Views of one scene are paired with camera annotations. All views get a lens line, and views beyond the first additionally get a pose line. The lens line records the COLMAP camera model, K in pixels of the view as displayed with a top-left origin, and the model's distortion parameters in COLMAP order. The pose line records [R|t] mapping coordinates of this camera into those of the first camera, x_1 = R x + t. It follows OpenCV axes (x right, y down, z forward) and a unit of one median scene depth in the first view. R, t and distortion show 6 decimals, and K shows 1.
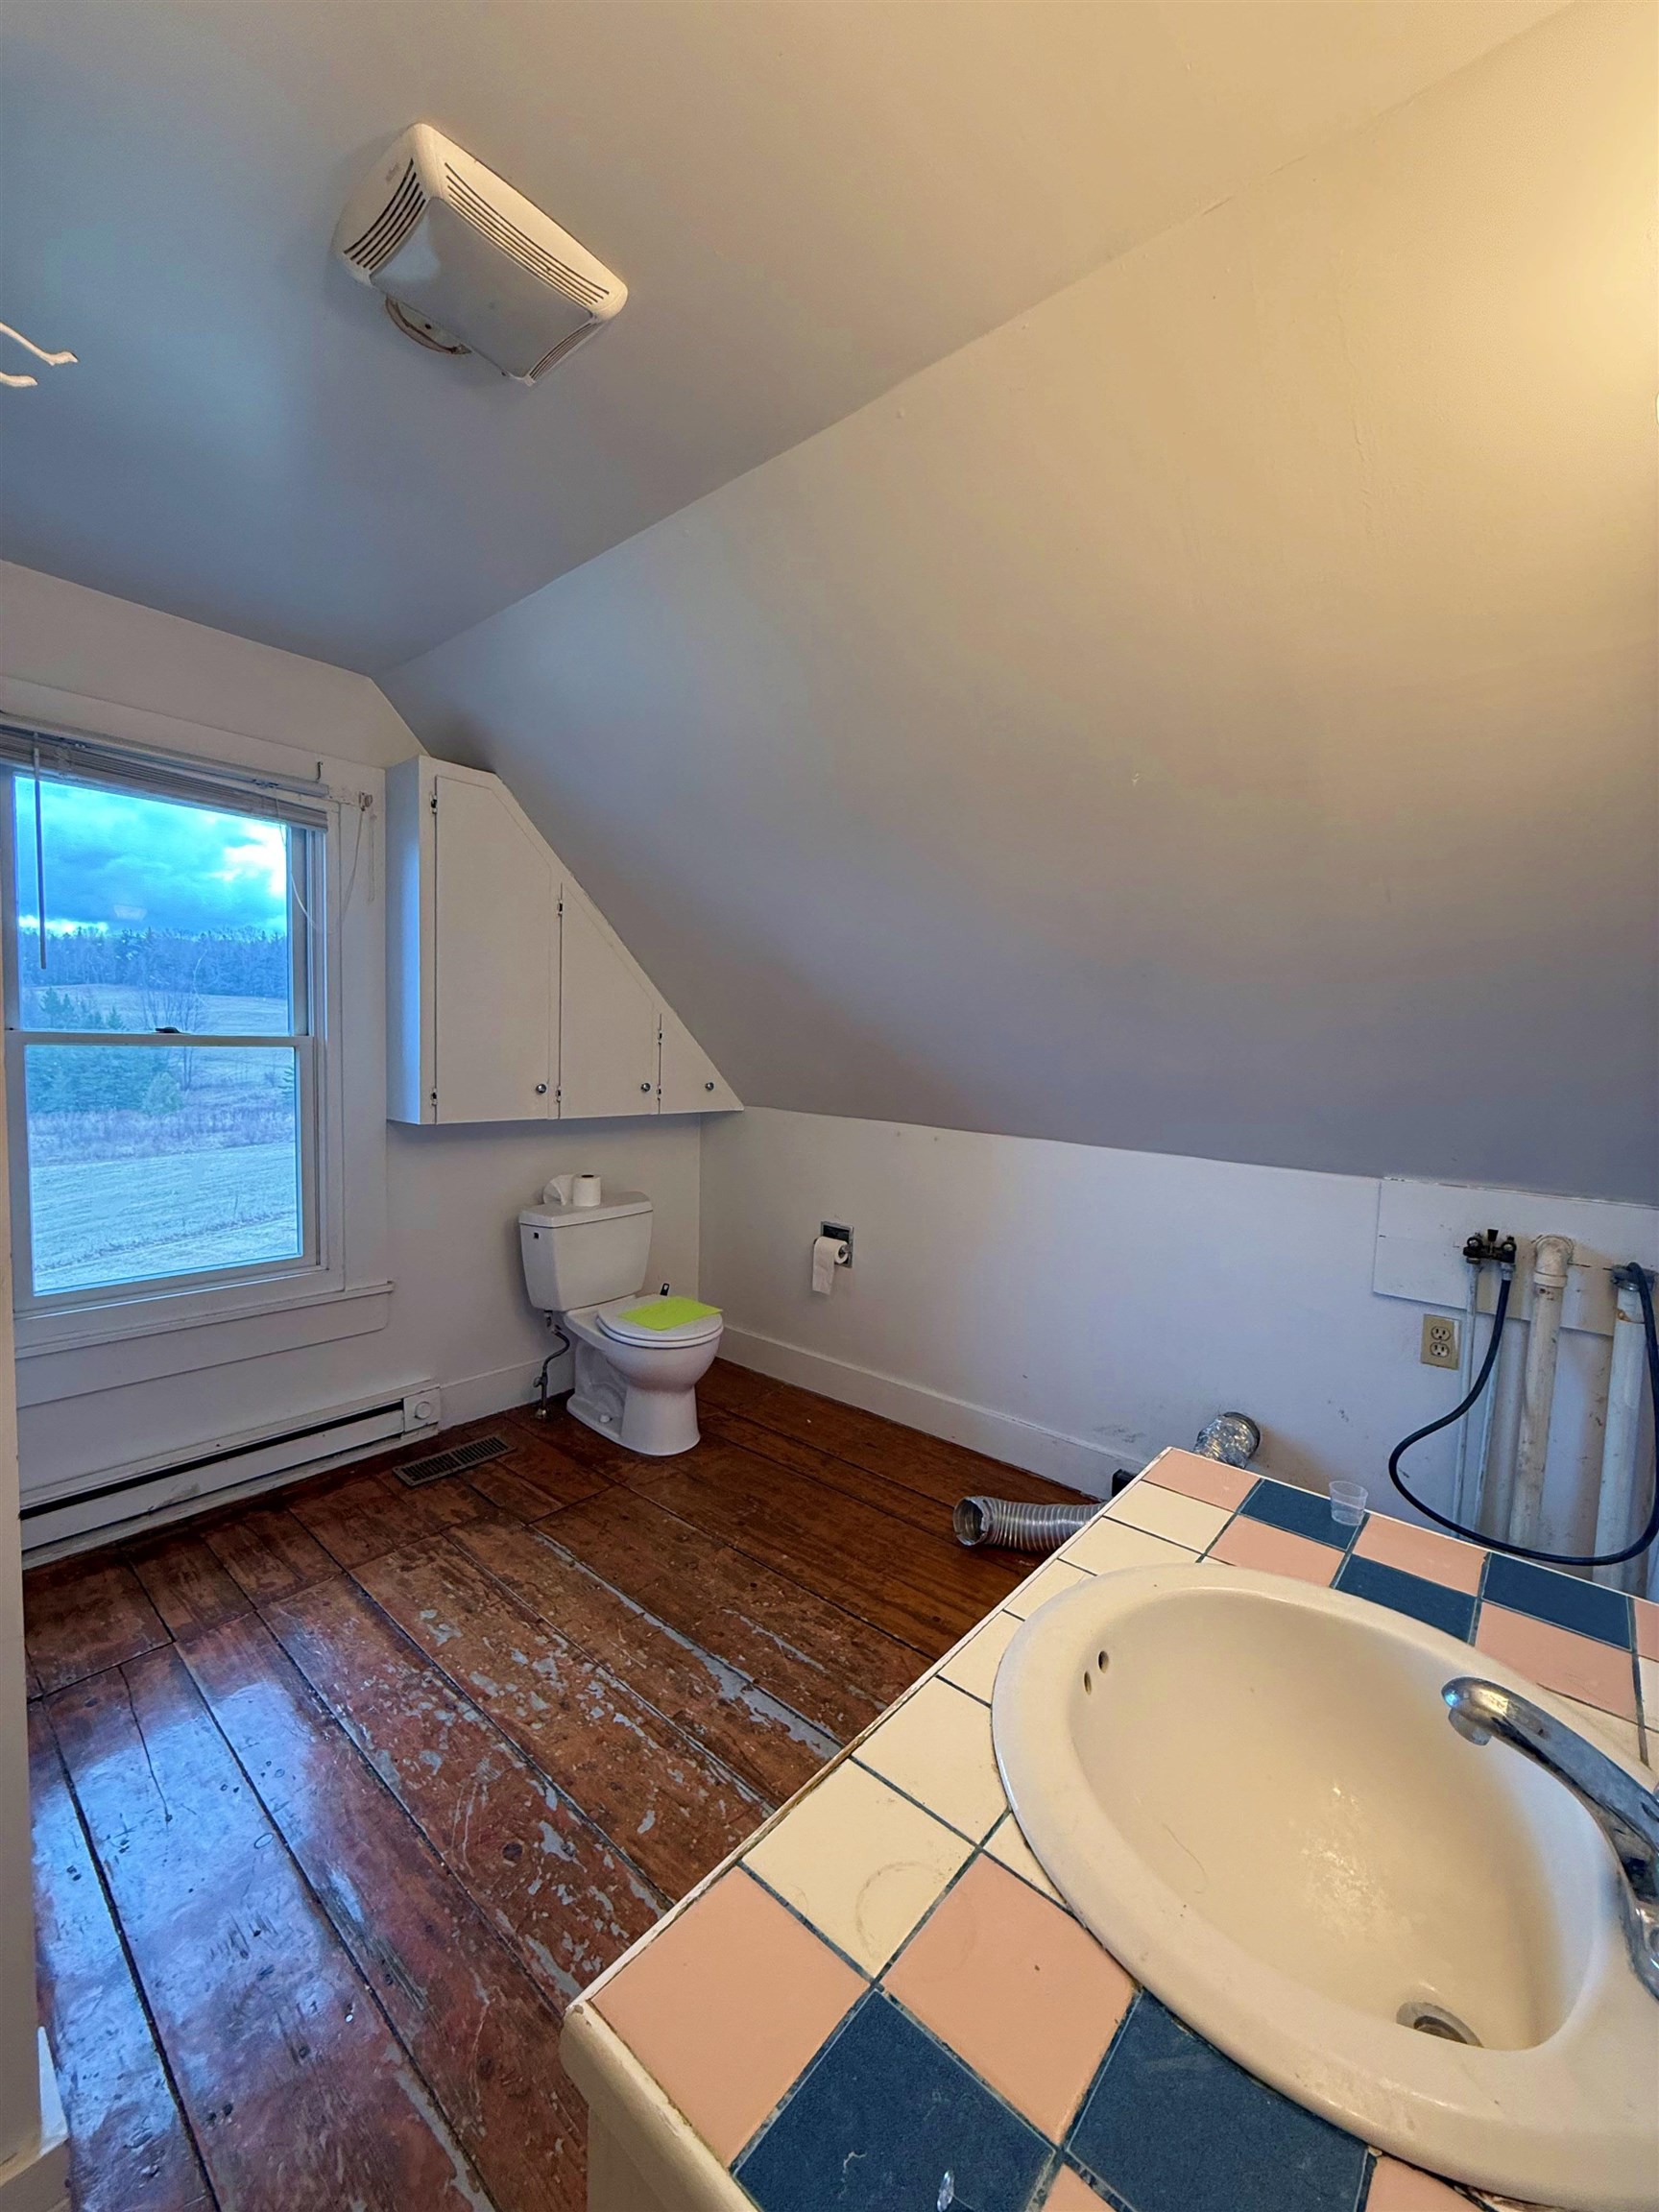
lens RADIAL K [[879.3, 0, 824.8], [0, 879.3, 1103.6], [0, 0, 1]] dist [0.001222, -0.000835]
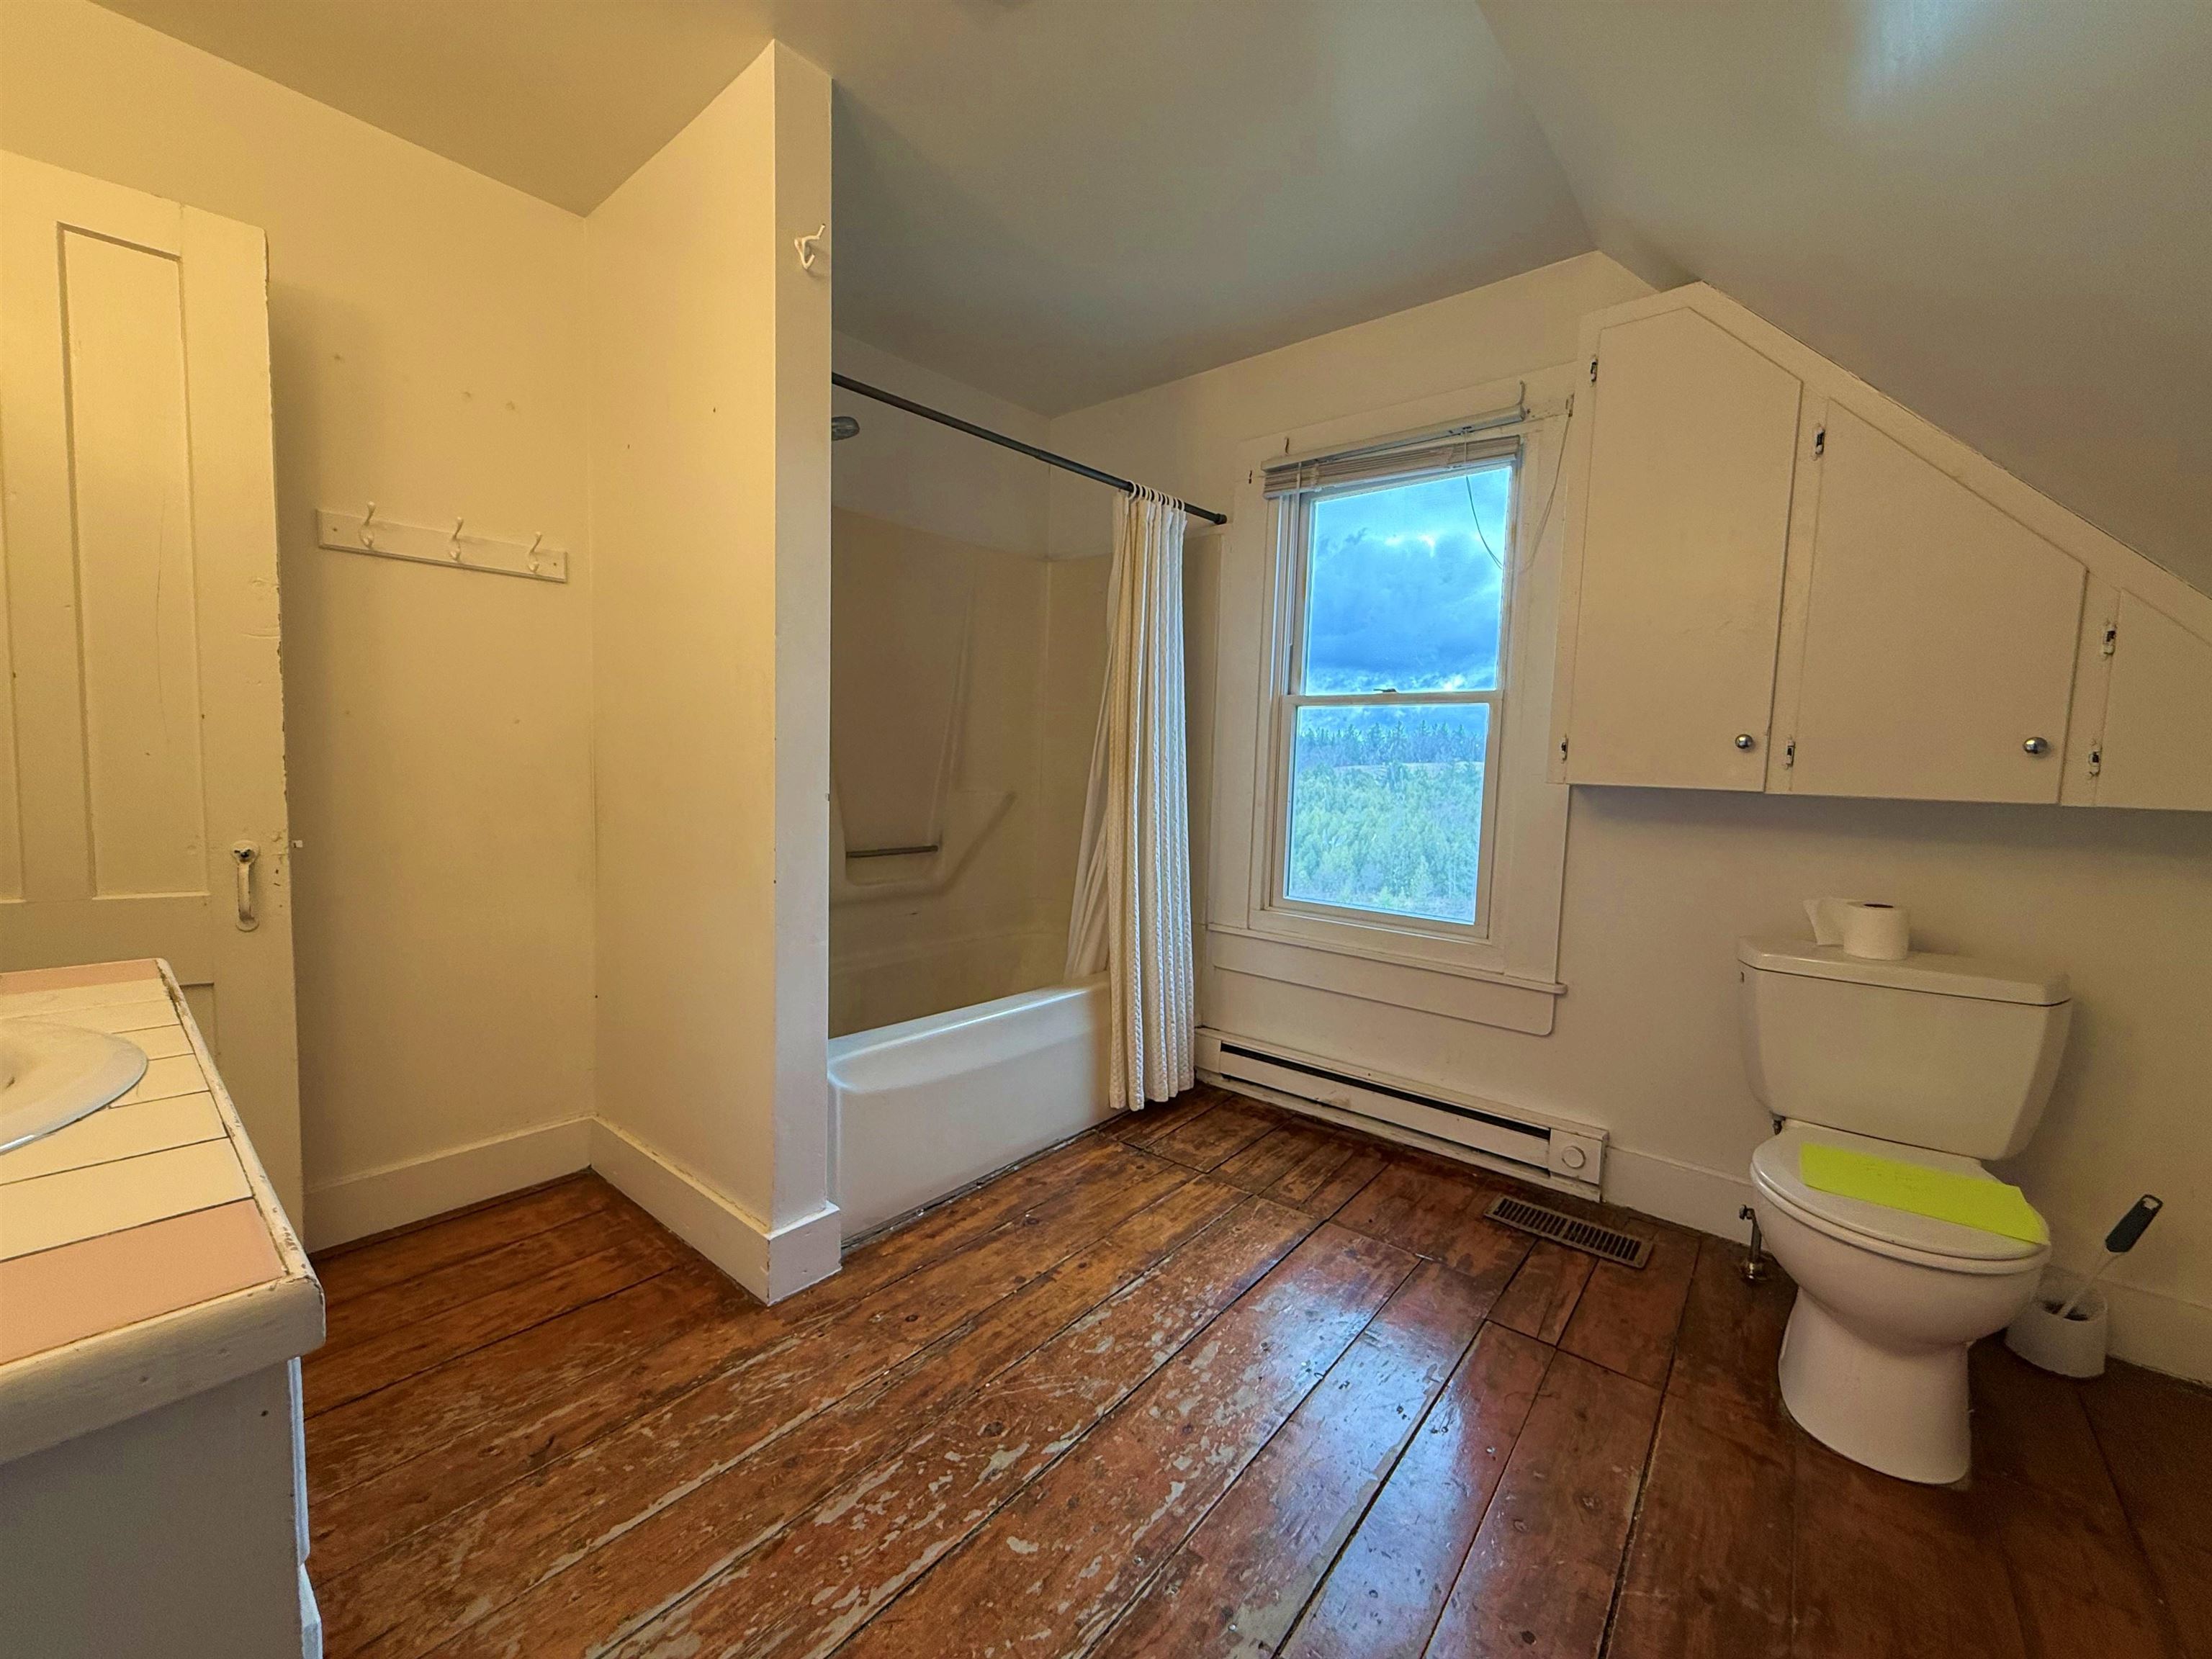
lens RADIAL K [[879.3, 0, 1109.2], [0, 879.3, 834.5], [0, 0, 1]] dist [0.001222, -0.000835]
pose [[0.011599, 0.049994, -0.998682, 0.474611], [-0.102474, 0.993550, 0.048547, 0.101040], [0.994668, 0.101776, 0.016647, 0.829711]]
